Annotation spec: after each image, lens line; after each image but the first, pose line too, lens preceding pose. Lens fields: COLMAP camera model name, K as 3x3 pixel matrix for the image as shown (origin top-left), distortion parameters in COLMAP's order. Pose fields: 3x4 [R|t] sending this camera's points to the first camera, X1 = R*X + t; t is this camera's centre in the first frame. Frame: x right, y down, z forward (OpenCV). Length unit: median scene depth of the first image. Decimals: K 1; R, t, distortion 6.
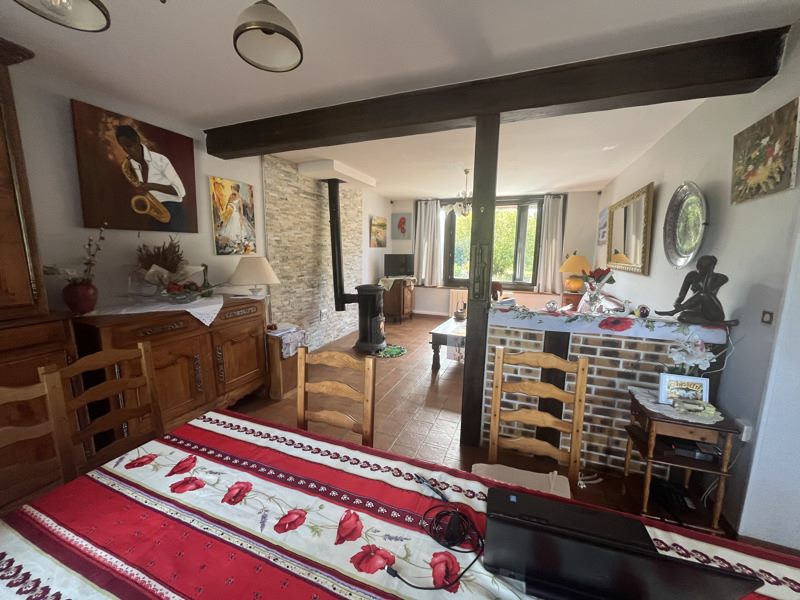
lens RADIAL K [[320.7, 0, 400.0], [0, 320.7, 300.0], [0, 0, 1]] dist [-0.002426, -0.000301]
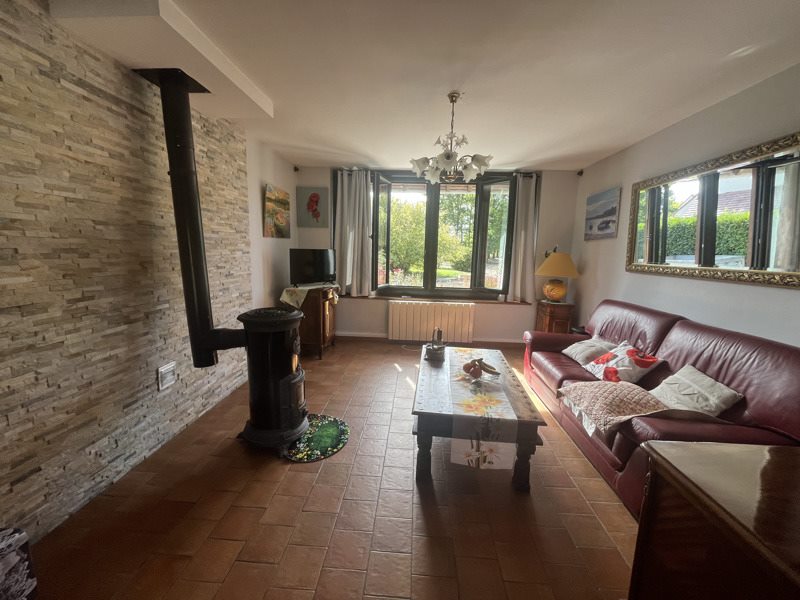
lens RADIAL K [[320.7, 0, 400.0], [0, 320.7, 300.0], [0, 0, 1]] dist [-0.002426, -0.000301]
pose [[0.948729, -0.037071, 0.313910, -0.054989], [0.034496, 0.999310, 0.013756, -0.057262], [-0.314203, -0.002222, 0.949353, 0.437599]]
